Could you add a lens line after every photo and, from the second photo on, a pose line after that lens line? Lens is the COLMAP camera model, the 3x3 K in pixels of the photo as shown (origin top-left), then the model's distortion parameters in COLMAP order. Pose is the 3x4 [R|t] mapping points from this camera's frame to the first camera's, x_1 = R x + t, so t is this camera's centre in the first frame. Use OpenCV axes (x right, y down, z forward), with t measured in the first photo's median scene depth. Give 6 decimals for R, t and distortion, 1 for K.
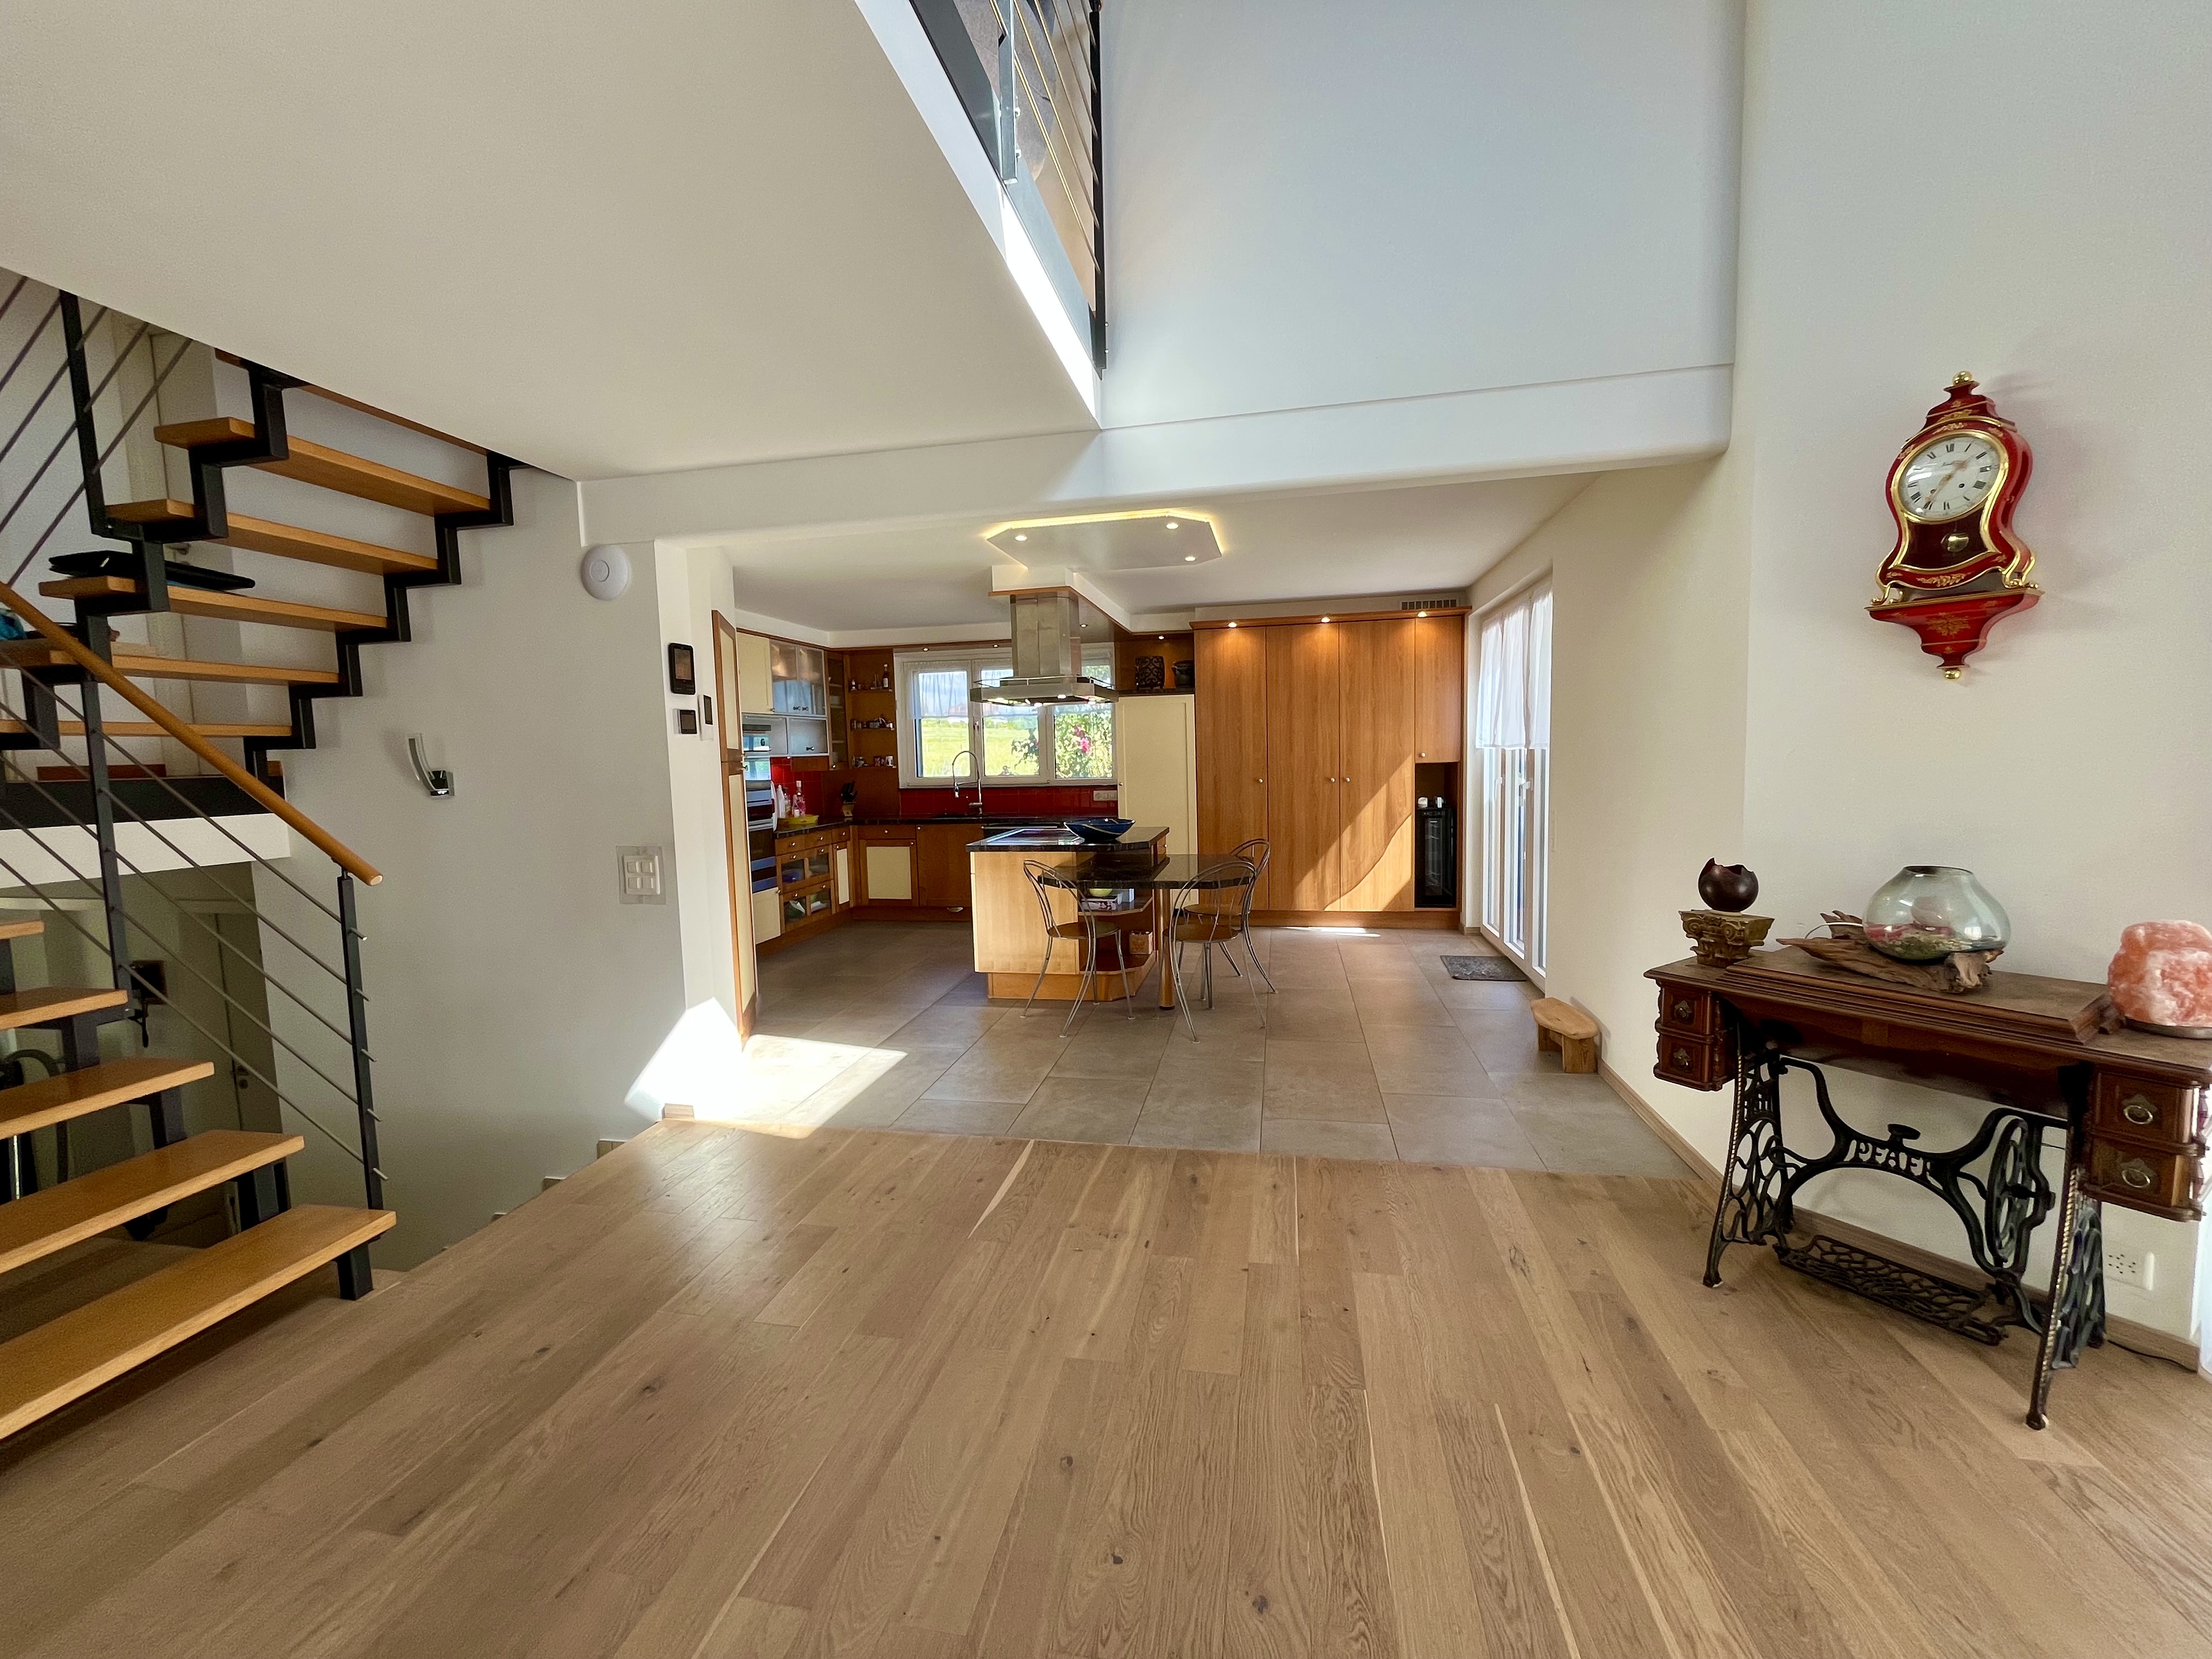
lens RADIAL K [[901.6, 0, 1111.9], [0, 901.6, 832.5], [0, 0, 1]] dist [0.000076, 0.000027]
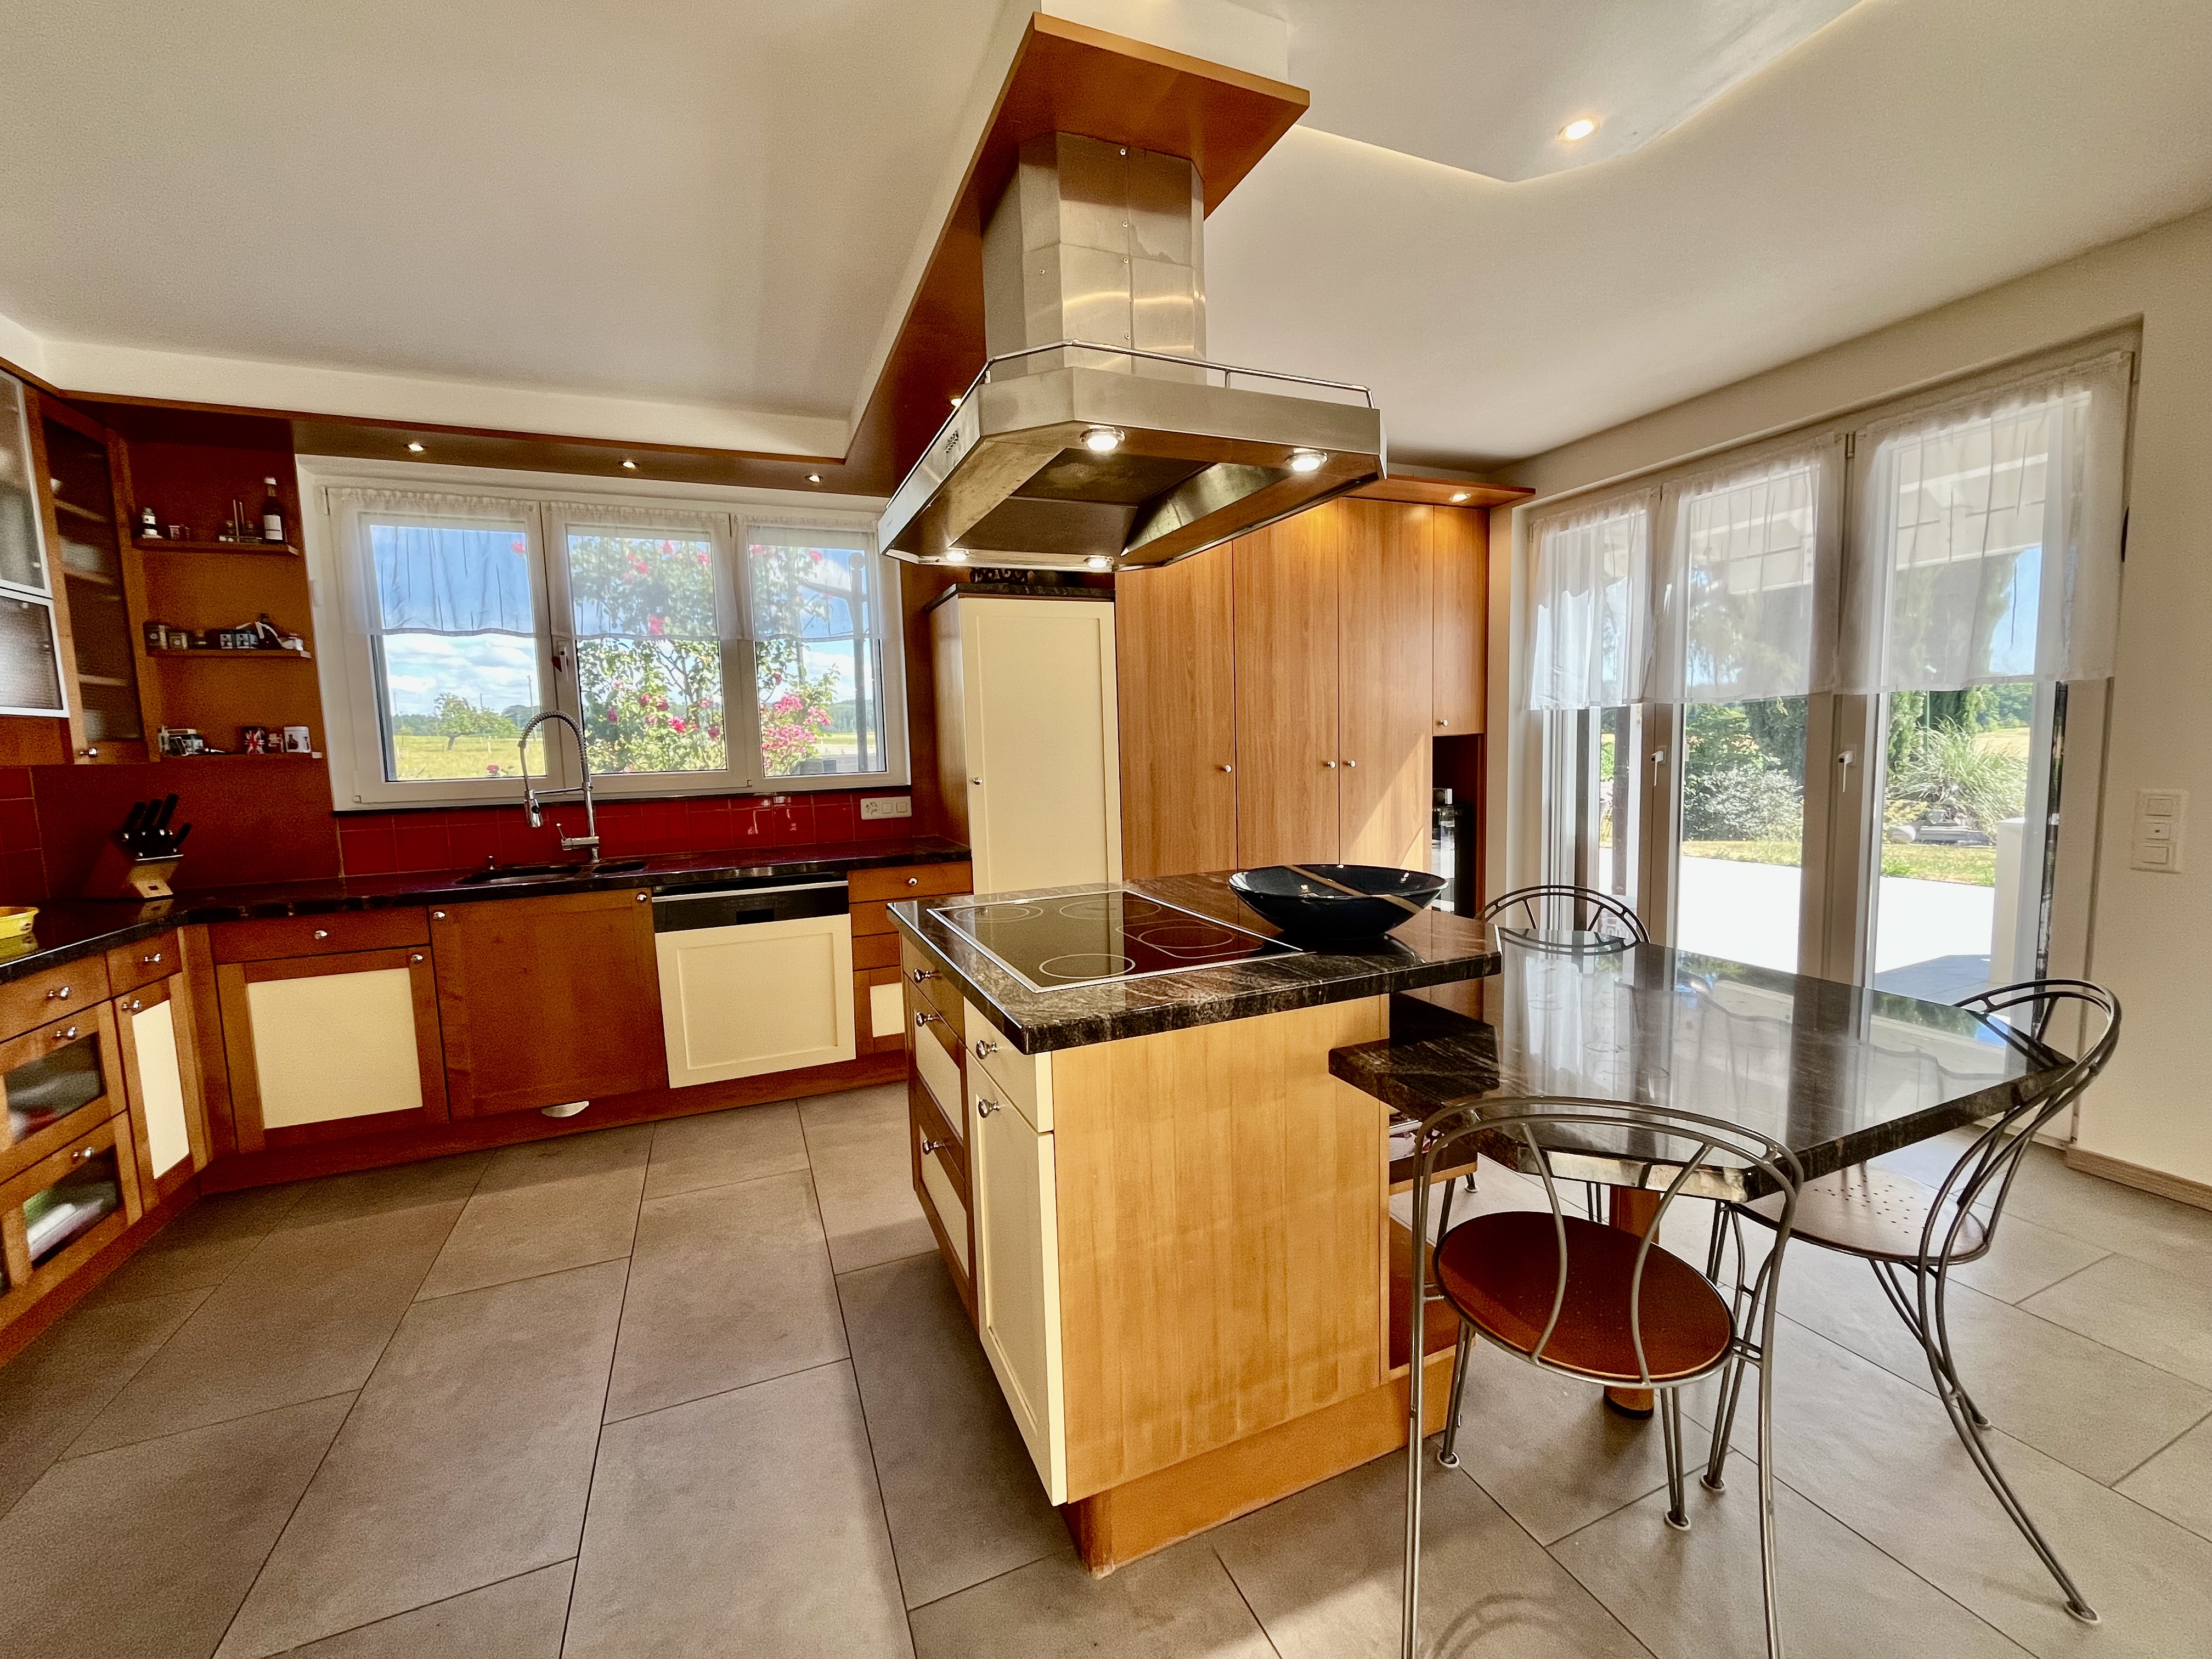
lens RADIAL K [[901.6, 0, 1095.3], [0, 901.6, 833.0], [0, 0, 1]] dist [0.000076, 0.000027]
pose [[0.839469, -0.054302, 0.540687, -0.183979], [0.056707, 0.998316, 0.012219, -0.027611], [-0.540440, 0.020403, 0.841135, 0.535816]]
